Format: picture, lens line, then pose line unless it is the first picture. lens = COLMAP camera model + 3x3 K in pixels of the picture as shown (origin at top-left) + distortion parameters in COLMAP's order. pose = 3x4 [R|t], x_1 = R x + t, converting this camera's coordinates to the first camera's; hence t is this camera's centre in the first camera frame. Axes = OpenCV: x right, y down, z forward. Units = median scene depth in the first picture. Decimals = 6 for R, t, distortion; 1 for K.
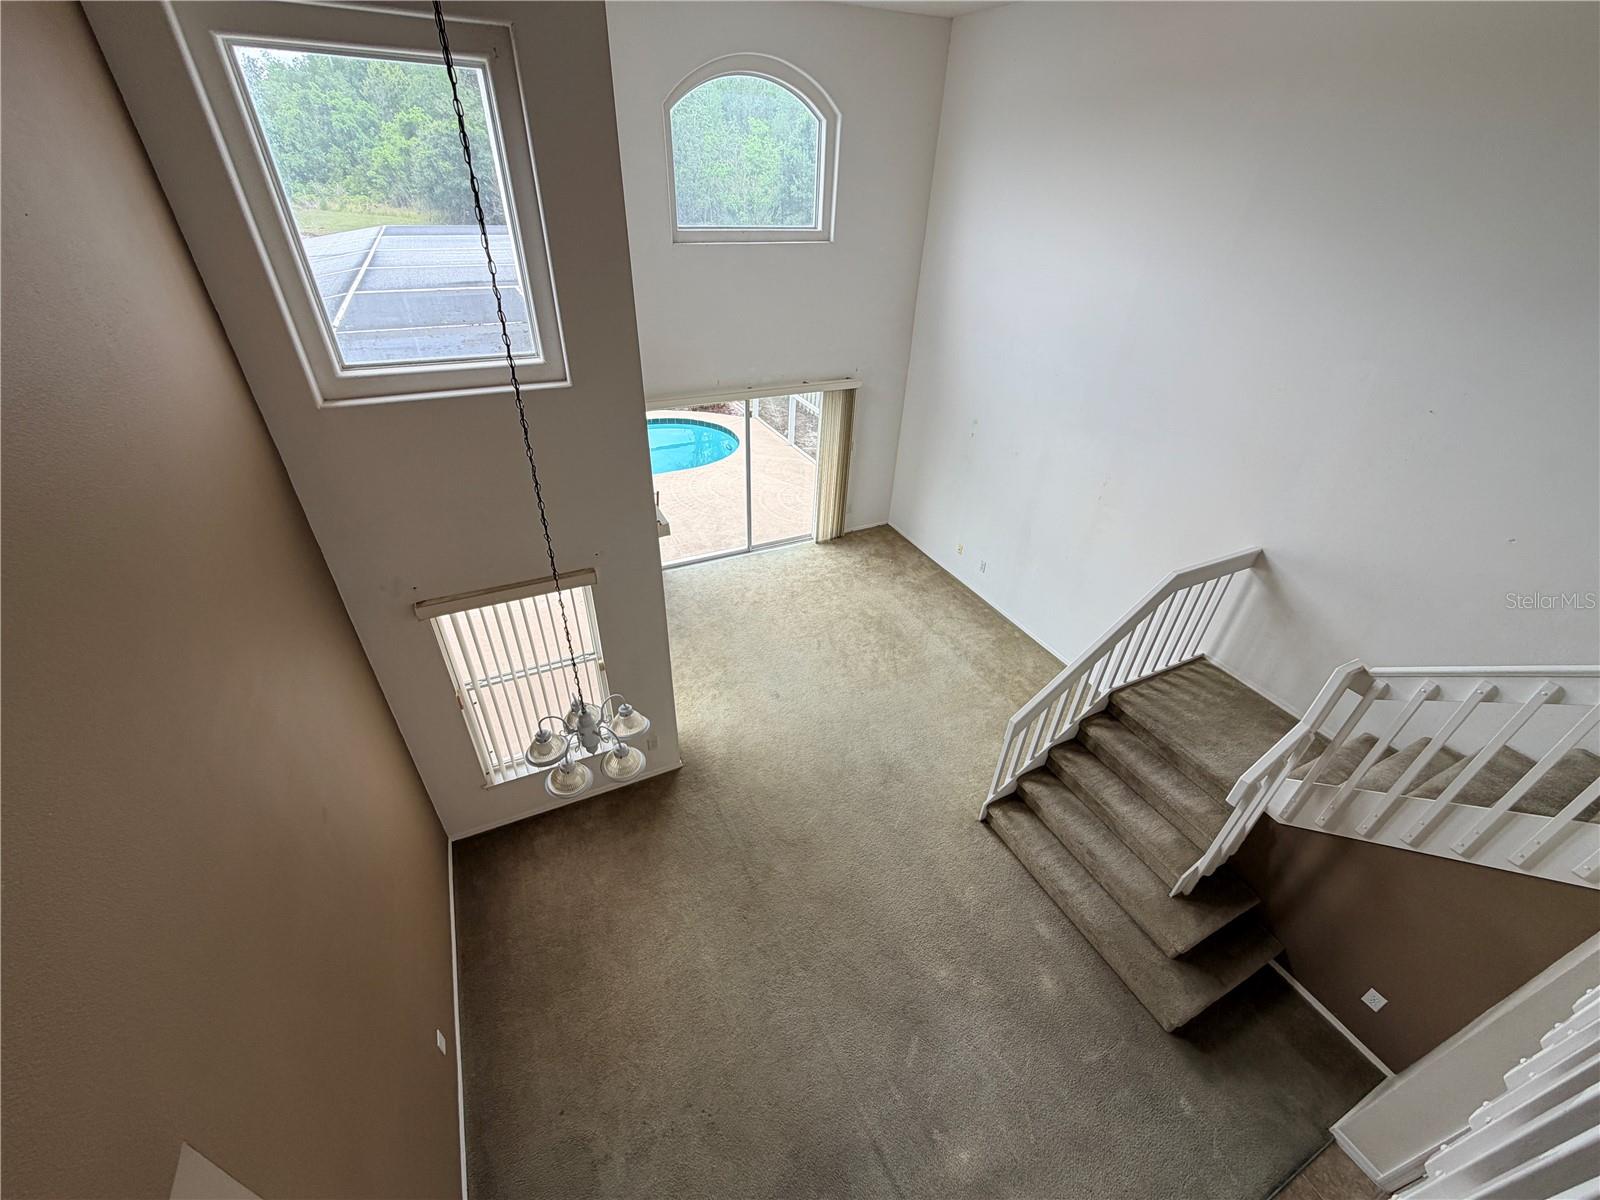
lens RADIAL K [[638.3, 0, 798.6], [0, 638.3, 599.8], [0, 0, 1]] dist [0.001328, -0.000092]
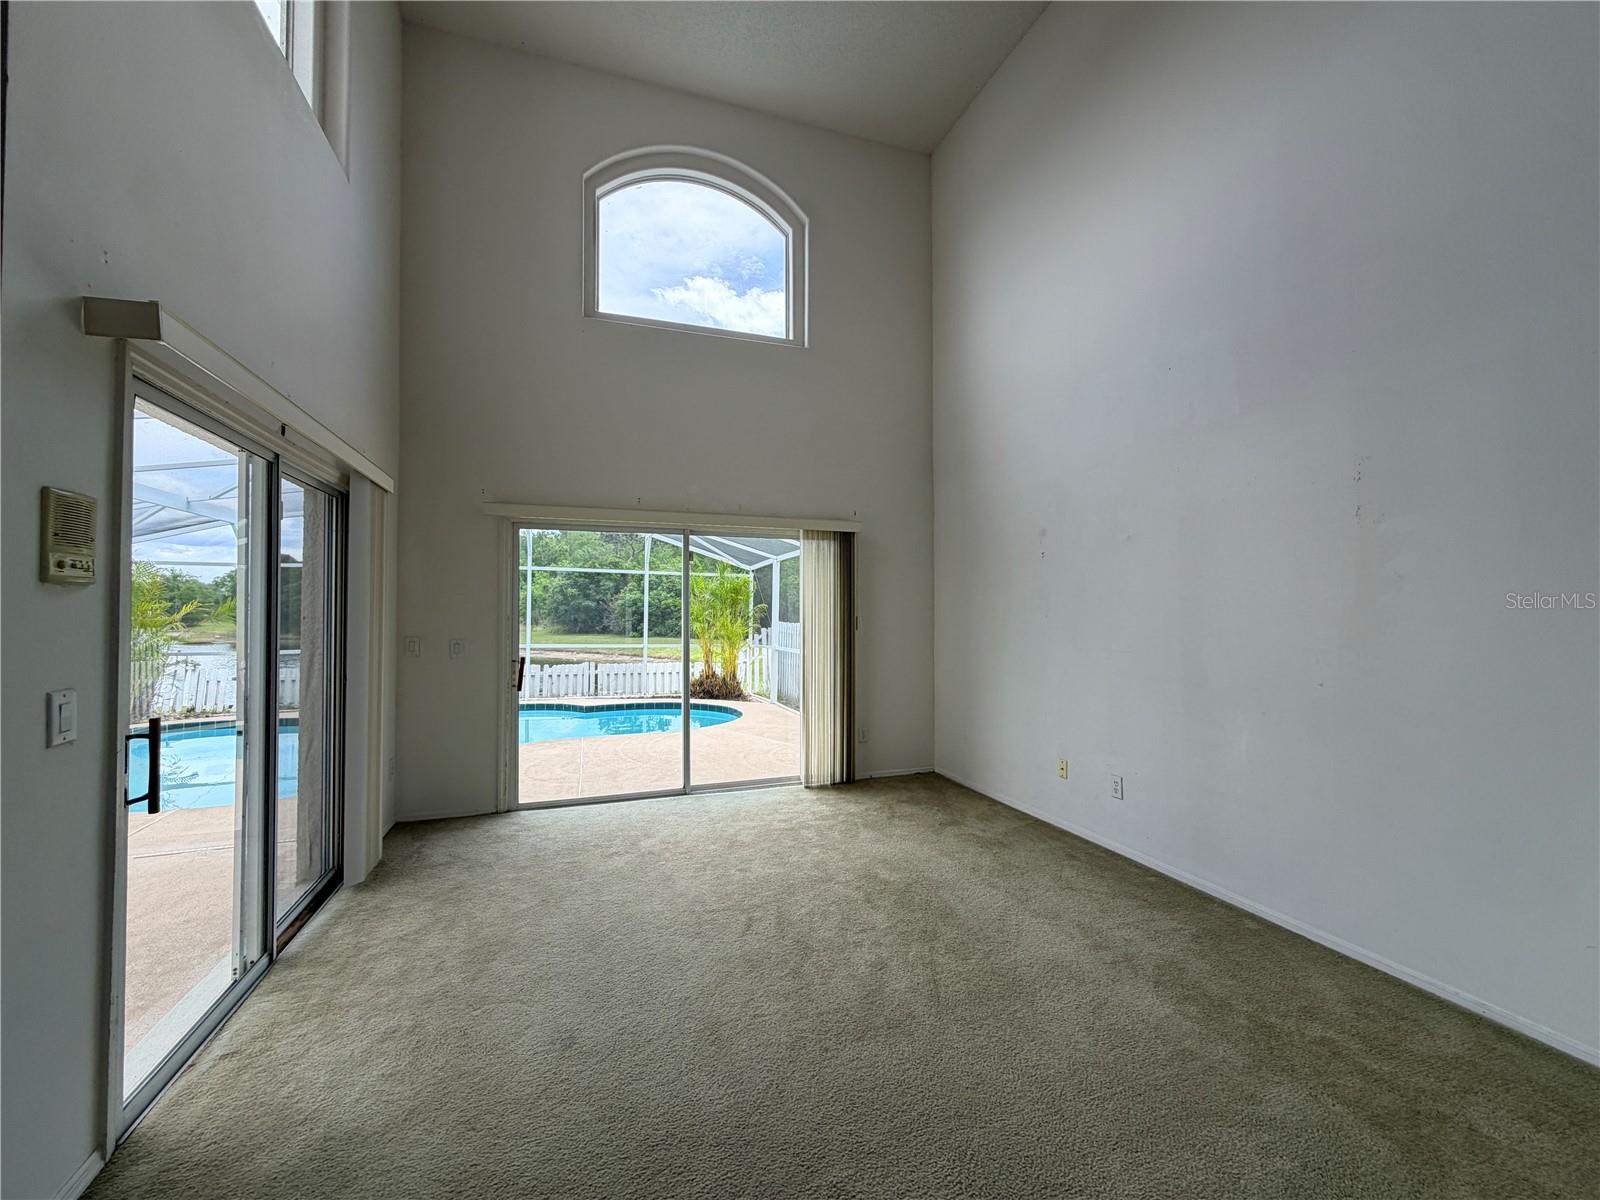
lens RADIAL K [[638.3, 0, 795.5], [0, 638.3, 597.2], [0, 0, 1]] dist [0.001328, -0.000092]
pose [[0.992159, -0.038942, -0.118761, 0.104395], [-0.036792, 0.817114, -0.575301, 0.115606], [0.119445, 0.575159, 0.809274, 0.475877]]
